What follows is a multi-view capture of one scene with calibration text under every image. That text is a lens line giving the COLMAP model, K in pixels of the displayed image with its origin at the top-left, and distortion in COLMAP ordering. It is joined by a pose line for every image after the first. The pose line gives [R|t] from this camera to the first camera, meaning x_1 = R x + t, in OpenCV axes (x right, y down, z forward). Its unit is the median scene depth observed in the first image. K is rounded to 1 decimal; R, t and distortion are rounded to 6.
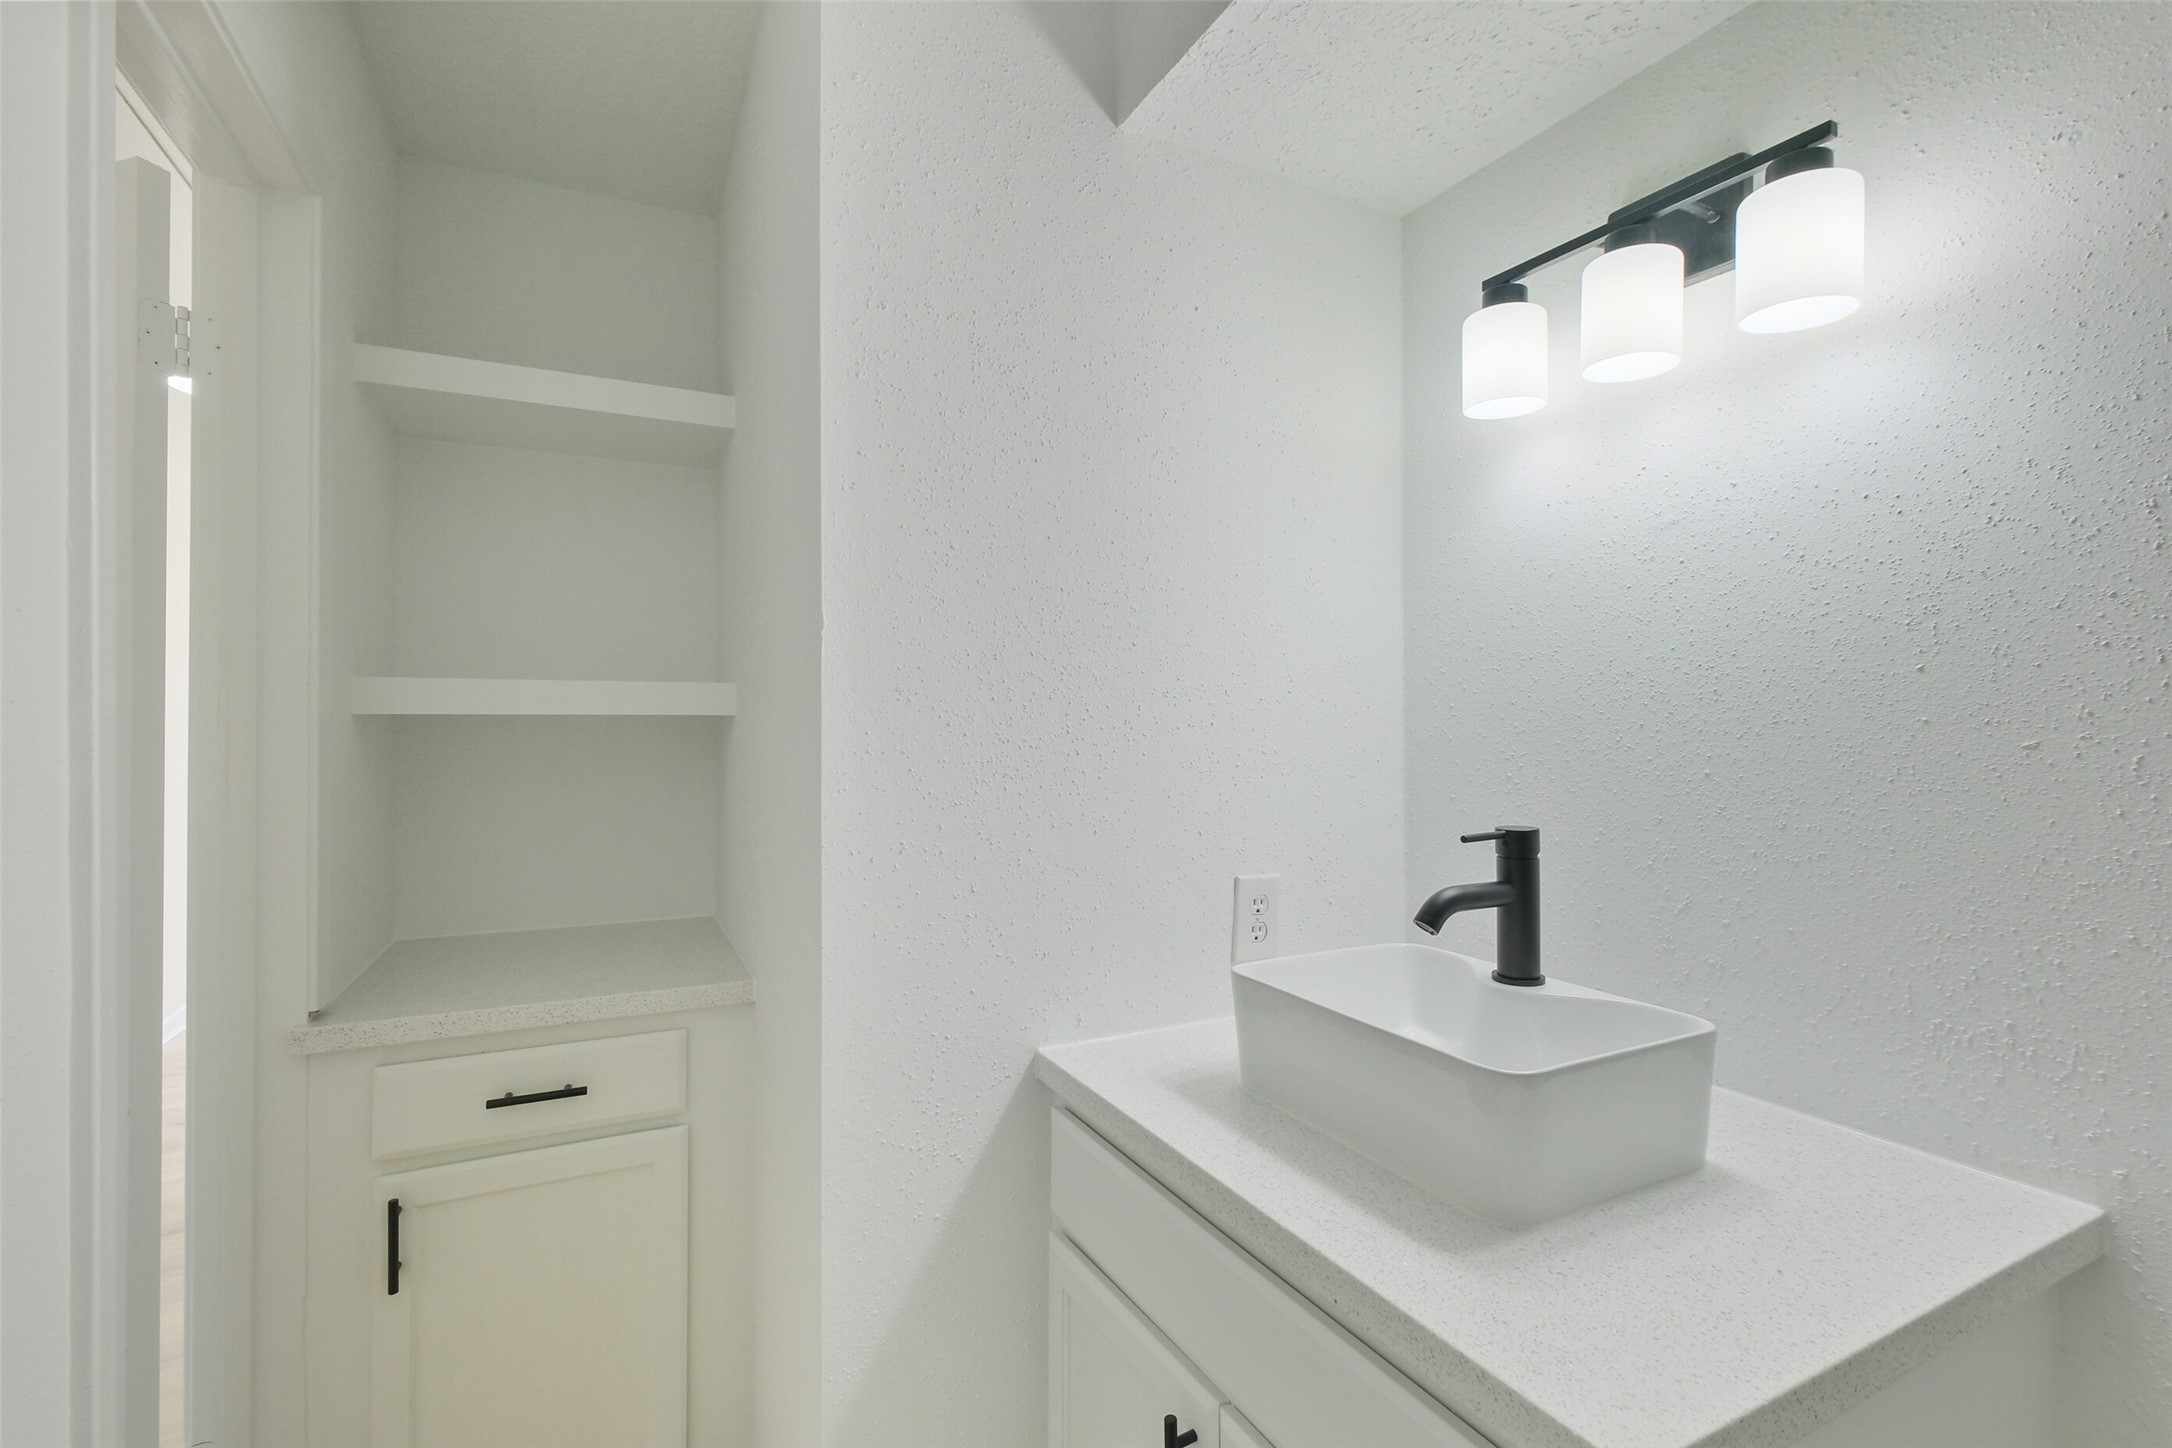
lens RADIAL K [[964.4, 0, 1083.4], [0, 964.4, 711.3], [0, 0, 1]] dist [-0.001310, -0.001053]
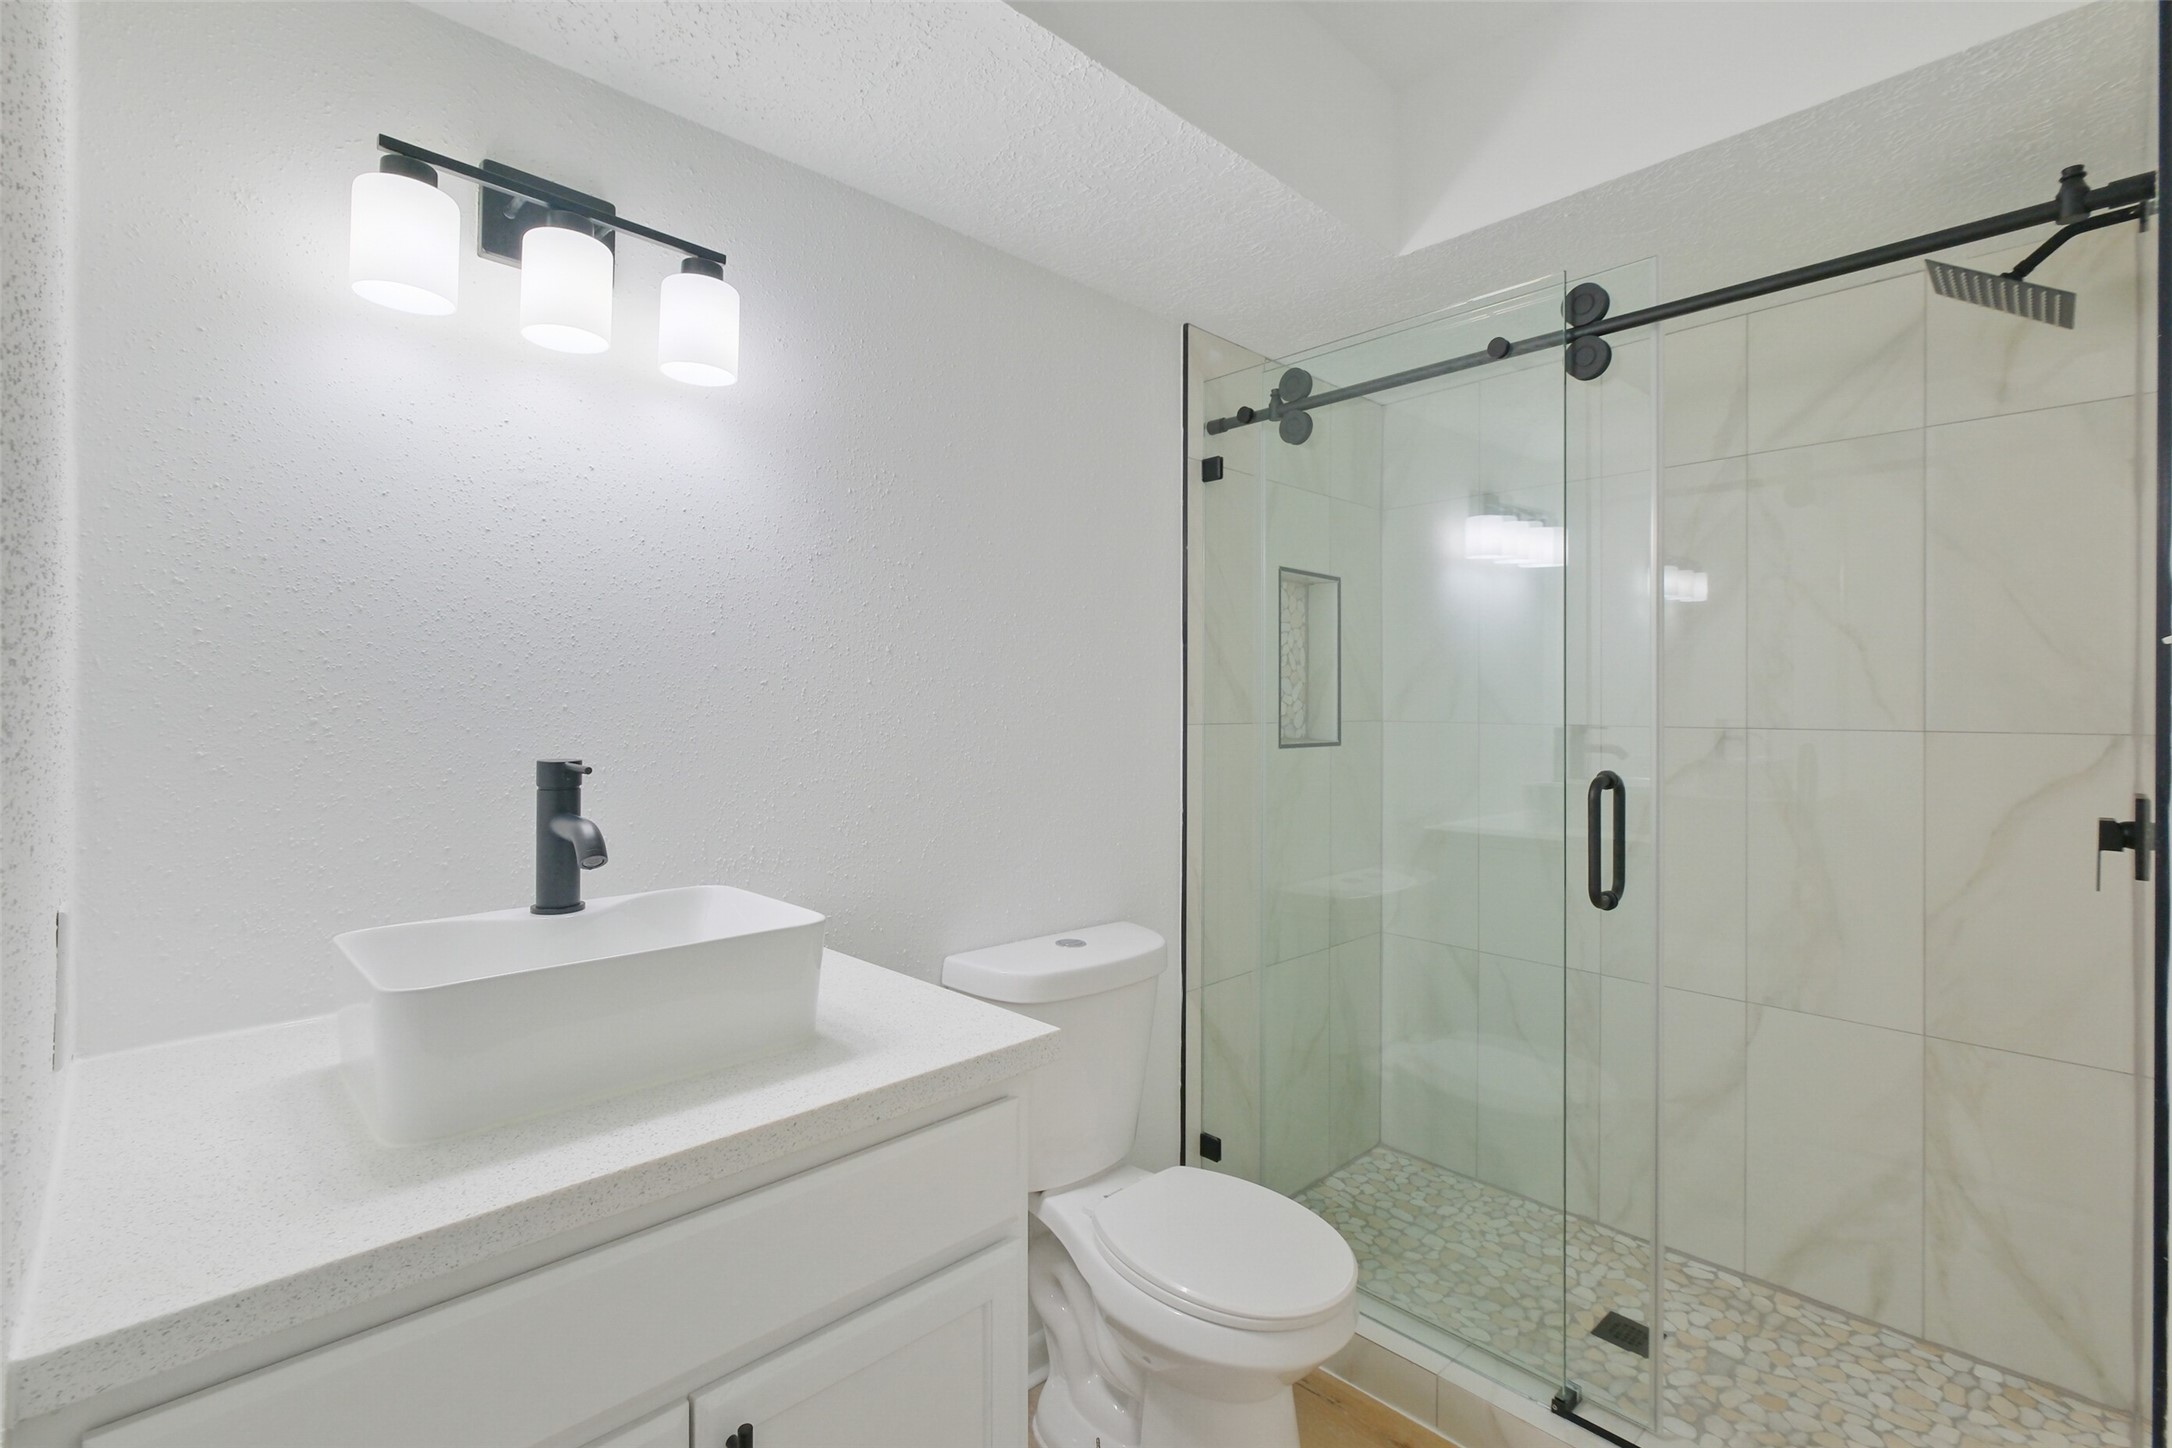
lens RADIAL K [[964.4, 0, 1082.7], [0, 964.4, 729.7], [0, 0, 1]] dist [-0.001310, -0.001053]
pose [[-0.276310, -0.010504, 0.961011, -0.661669], [-0.004585, 0.999943, 0.009612, 0.078891], [-0.961058, -0.001751, -0.276342, 0.735483]]
